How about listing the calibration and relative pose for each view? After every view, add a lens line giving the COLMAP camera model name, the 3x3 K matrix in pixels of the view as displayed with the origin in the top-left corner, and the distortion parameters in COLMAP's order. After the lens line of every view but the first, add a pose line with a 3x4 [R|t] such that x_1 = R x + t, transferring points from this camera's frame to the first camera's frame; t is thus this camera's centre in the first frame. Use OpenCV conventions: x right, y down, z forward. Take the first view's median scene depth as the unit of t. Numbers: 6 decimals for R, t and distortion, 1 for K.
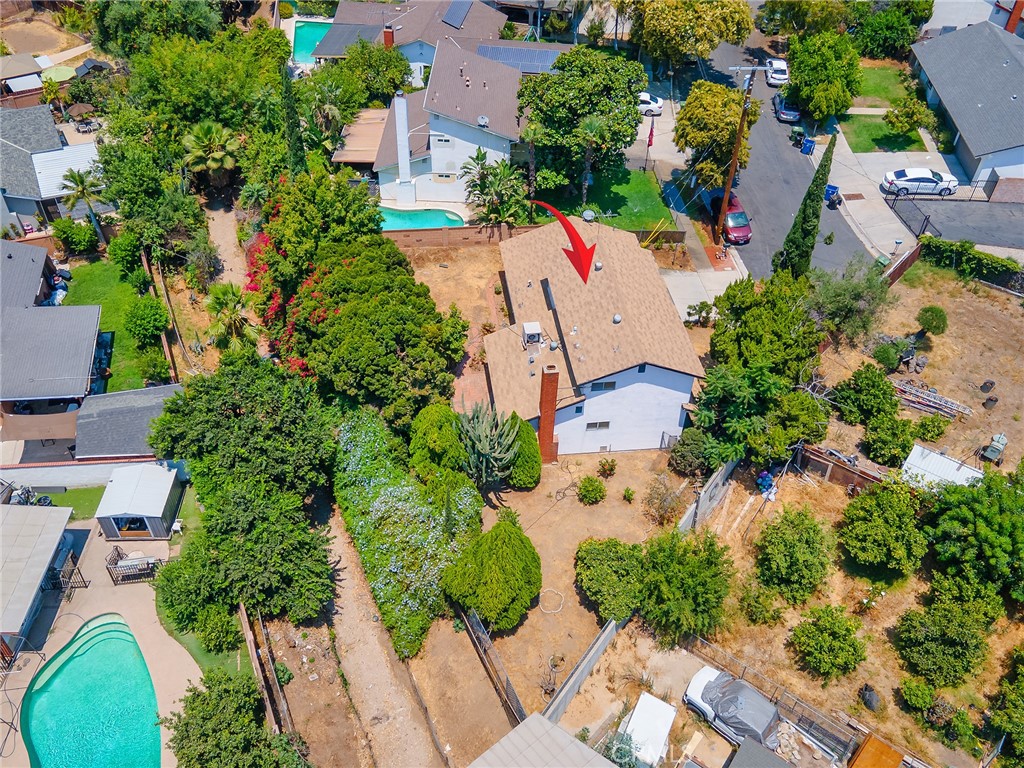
lens RADIAL K [[827.5, 0, 512.3], [0, 827.5, 332.5], [0, 0, 1]] dist [0.041450, 0.003029]
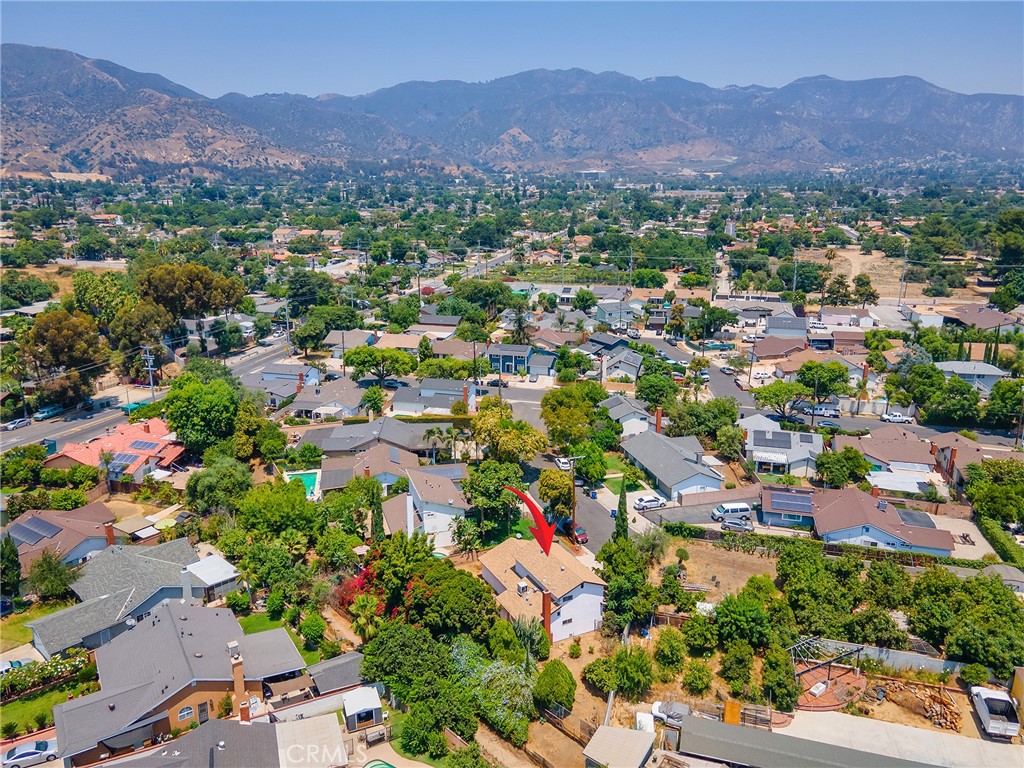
lens RADIAL K [[743.0, 0, 503.8], [0, 743.0, 376.4], [0, 0, 1]] dist [0.027829, 0.030652]
pose [[0.933969, -0.089516, 0.345960, -0.504453], [0.236934, 0.879849, -0.411980, 0.240083], [-0.267514, 0.466746, 0.842962, -0.654354]]
